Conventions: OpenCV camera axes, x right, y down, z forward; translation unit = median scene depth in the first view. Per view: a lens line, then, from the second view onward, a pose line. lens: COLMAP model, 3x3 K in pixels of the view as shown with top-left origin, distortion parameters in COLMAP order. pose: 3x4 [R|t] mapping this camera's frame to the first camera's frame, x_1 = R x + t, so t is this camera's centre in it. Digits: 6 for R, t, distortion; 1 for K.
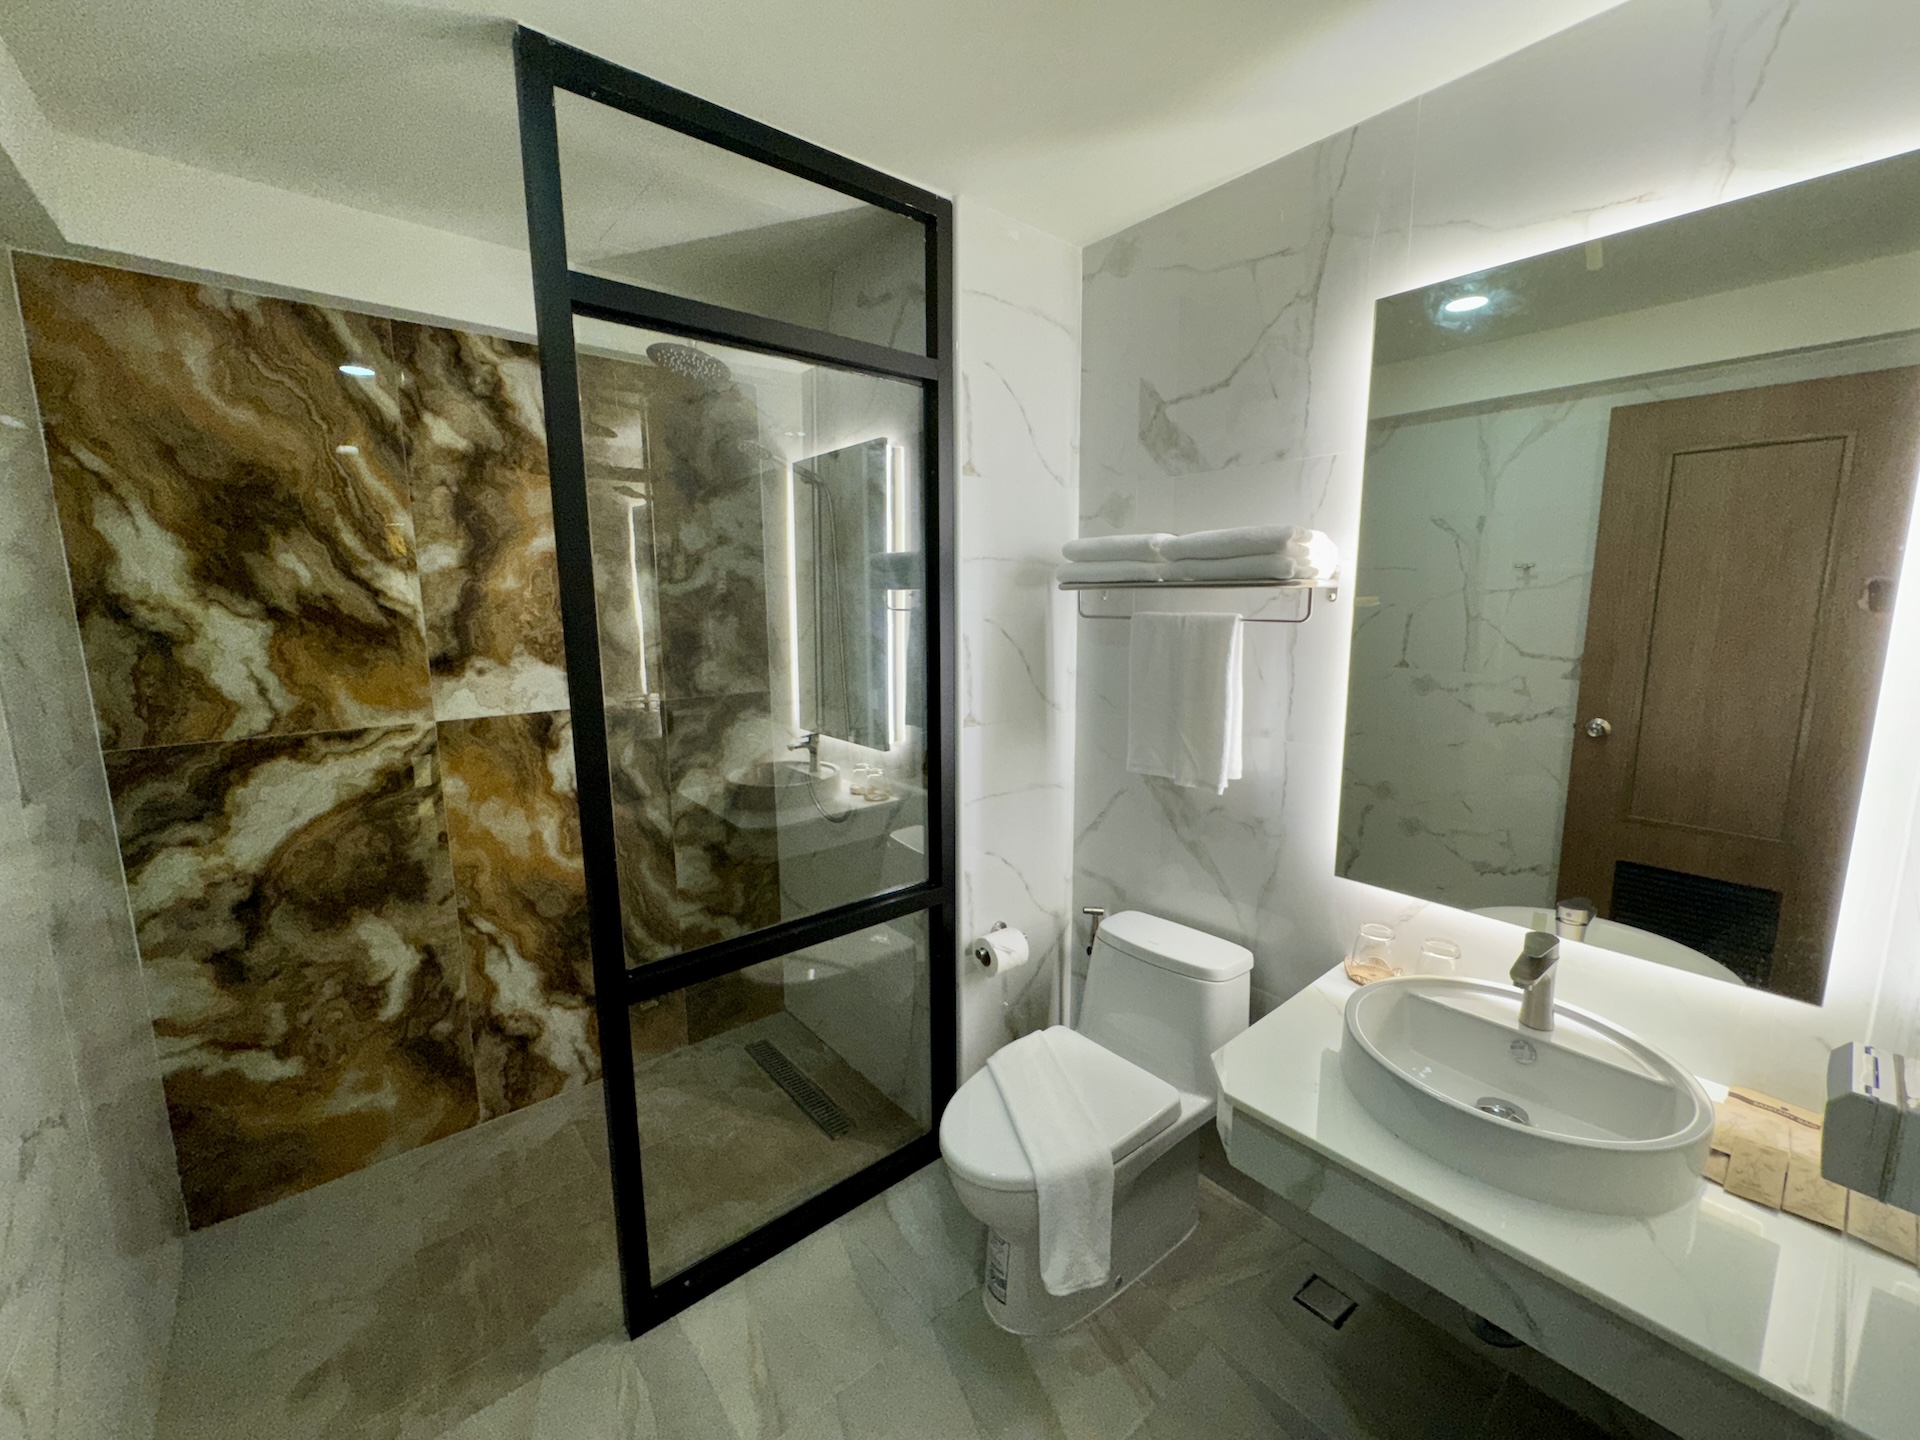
lens RADIAL K [[782.0, 0, 958.2], [0, 782.0, 715.4], [0, 0, 1]] dist [-0.001878, -0.000015]
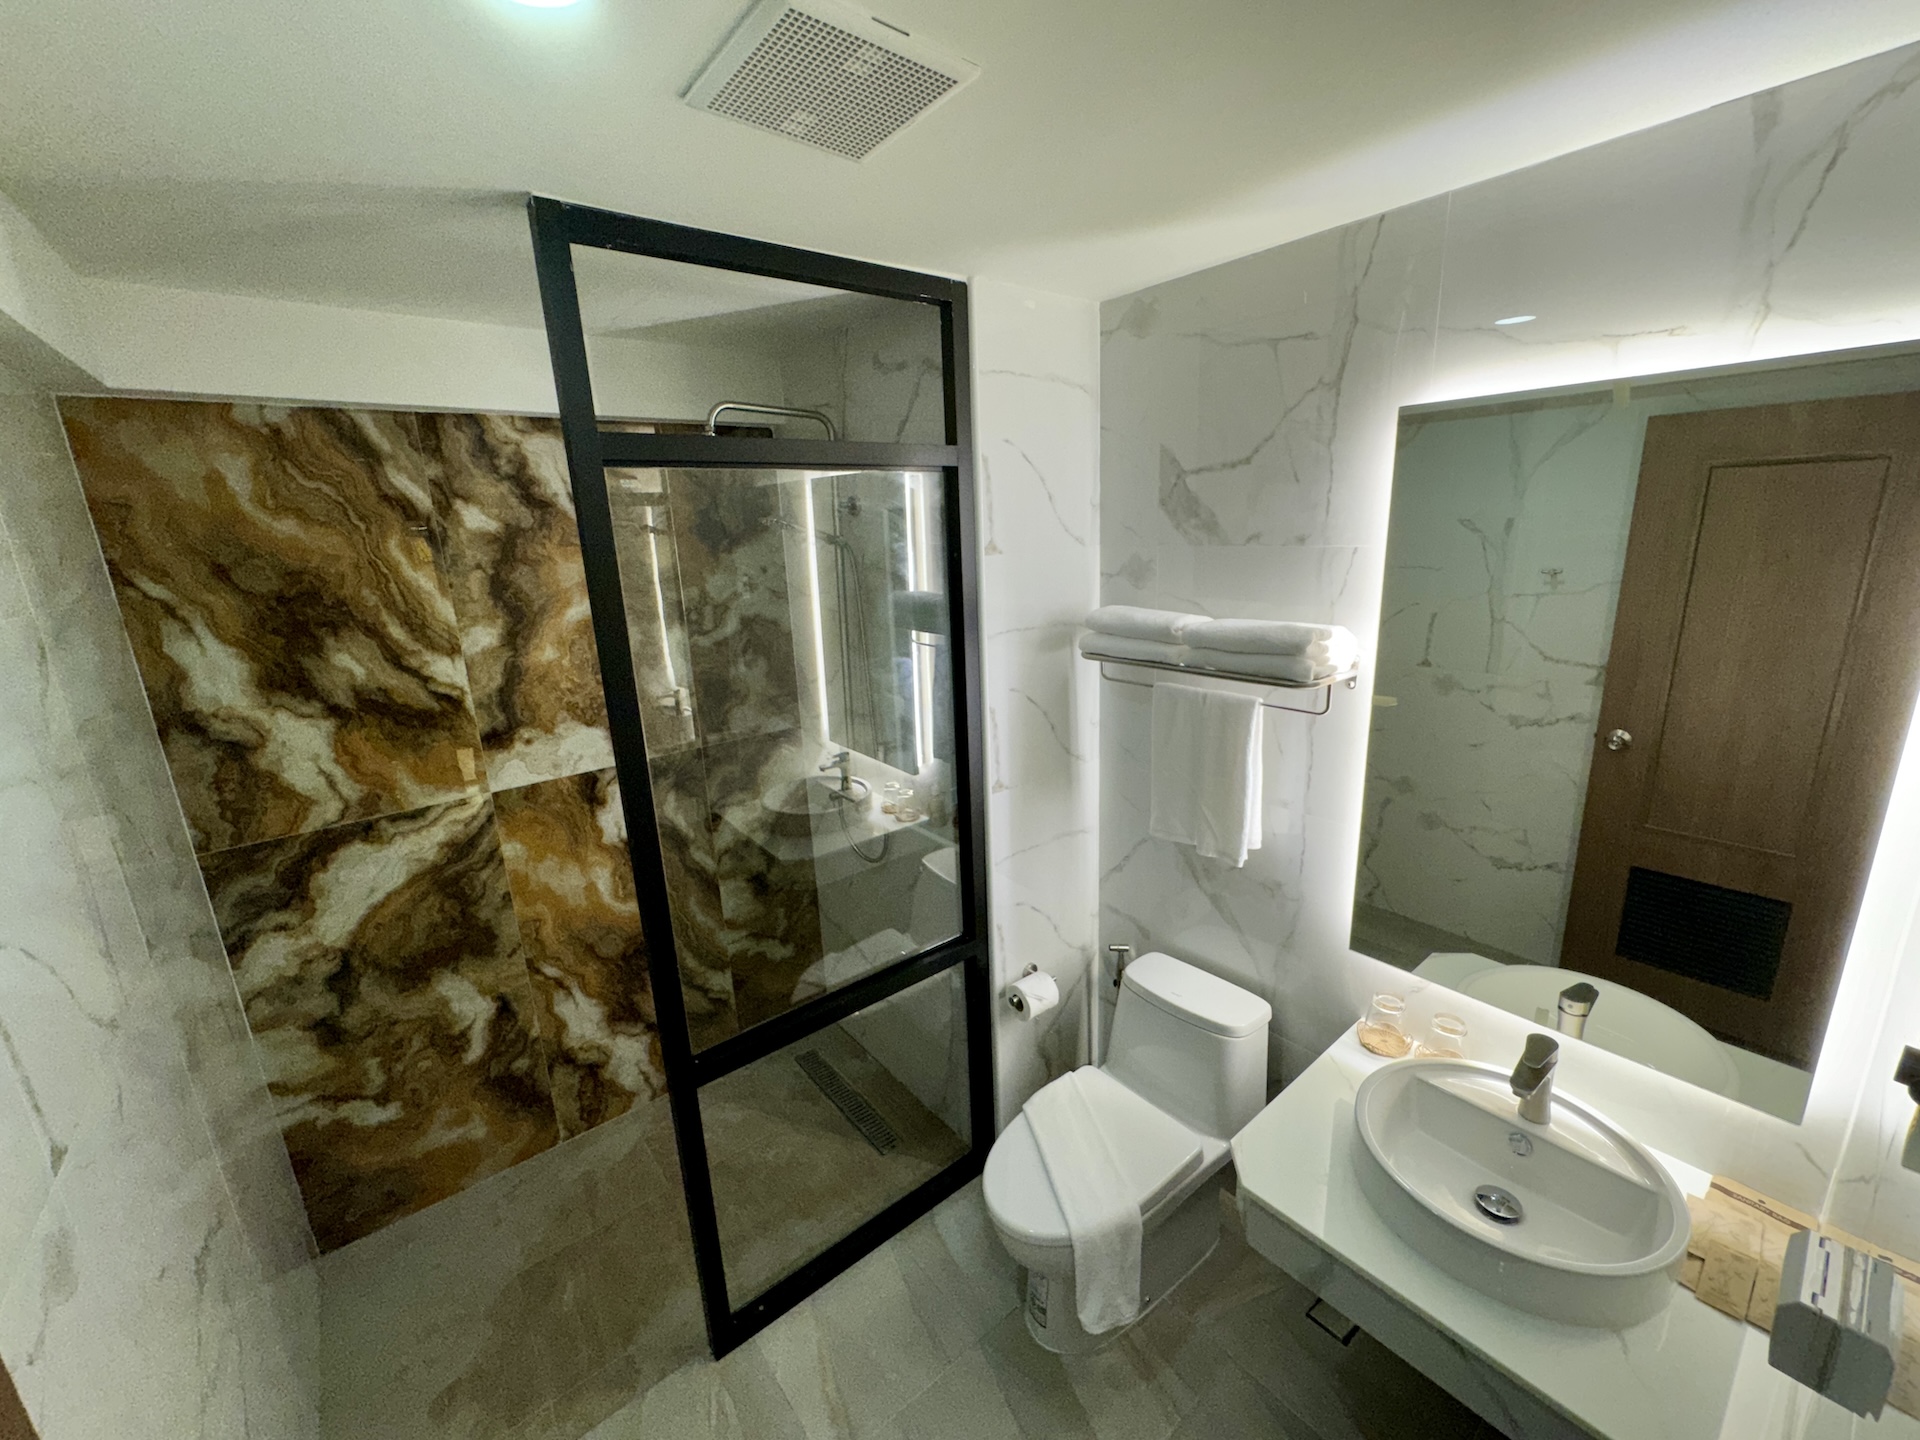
lens RADIAL K [[782.0, 0, 958.2], [0, 782.0, 715.4], [0, 0, 1]] dist [-0.001878, -0.000015]
pose [[0.999227, -0.029161, -0.026375, -0.007953], [0.031501, 0.995151, 0.093181, -0.190492], [0.023530, -0.093940, 0.995300, -0.028689]]
